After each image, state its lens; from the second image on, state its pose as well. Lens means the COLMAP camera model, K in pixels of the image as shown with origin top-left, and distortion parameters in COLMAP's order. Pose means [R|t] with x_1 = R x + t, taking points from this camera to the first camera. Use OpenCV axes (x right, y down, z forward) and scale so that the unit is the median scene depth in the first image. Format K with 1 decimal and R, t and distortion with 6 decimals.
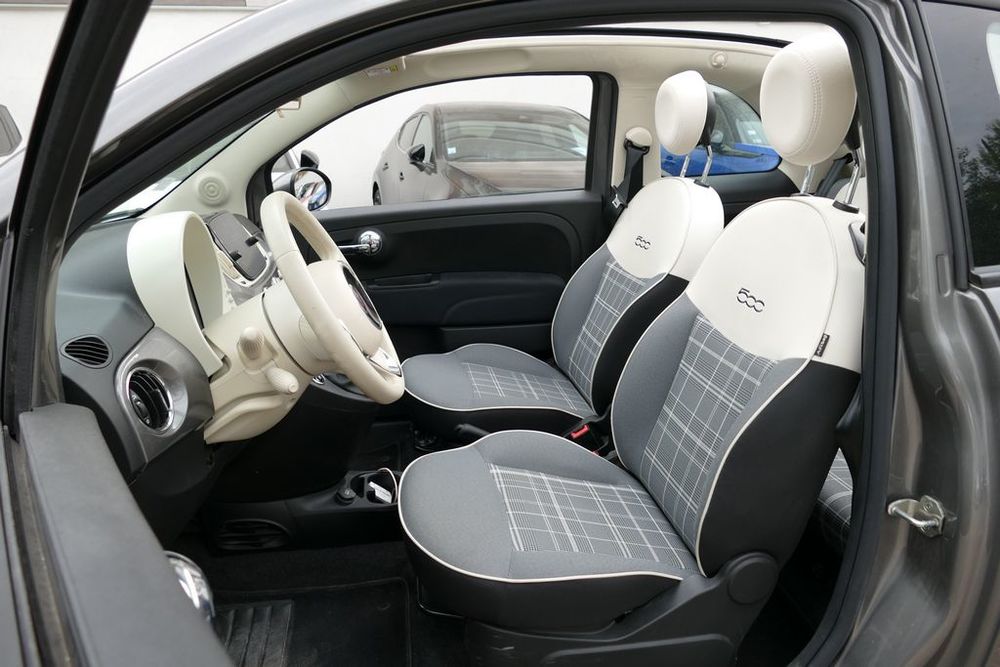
lens RADIAL K [[713.2, 0, 500.0], [0, 713.2, 333.5], [0, 0, 1]] dist [0.002721, -0.001288]
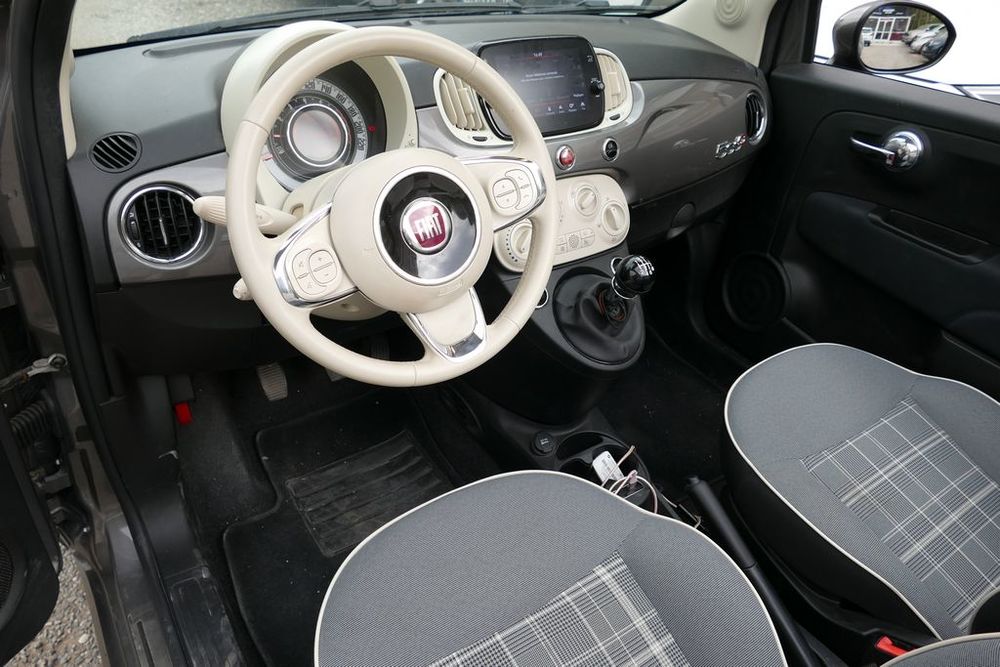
lens RADIAL K [[713.2, 0, 500.0], [0, 713.2, 333.5], [0, 0, 1]] dist [0.002721, -0.001288]
pose [[0.423008, 0.549110, -0.720793, 0.227901], [-0.328830, 0.834264, 0.442576, -0.178430], [0.844355, 0.049805, 0.533465, 0.460298]]
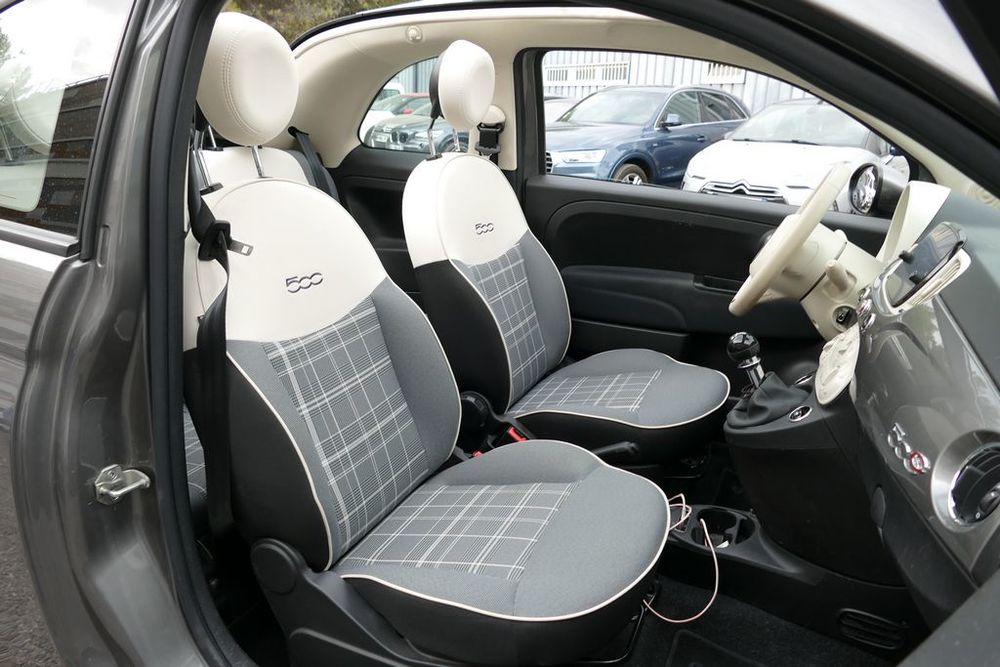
lens RADIAL K [[713.2, 0, 500.0], [0, 713.2, 333.5], [0, 0, 1]] dist [0.002721, -0.001288]
pose [[-0.837376, -0.194662, 0.510791, -0.300678], [0.124141, 0.842303, 0.524515, -0.421988], [-0.532344, 0.502626, -0.681159, 1.430723]]
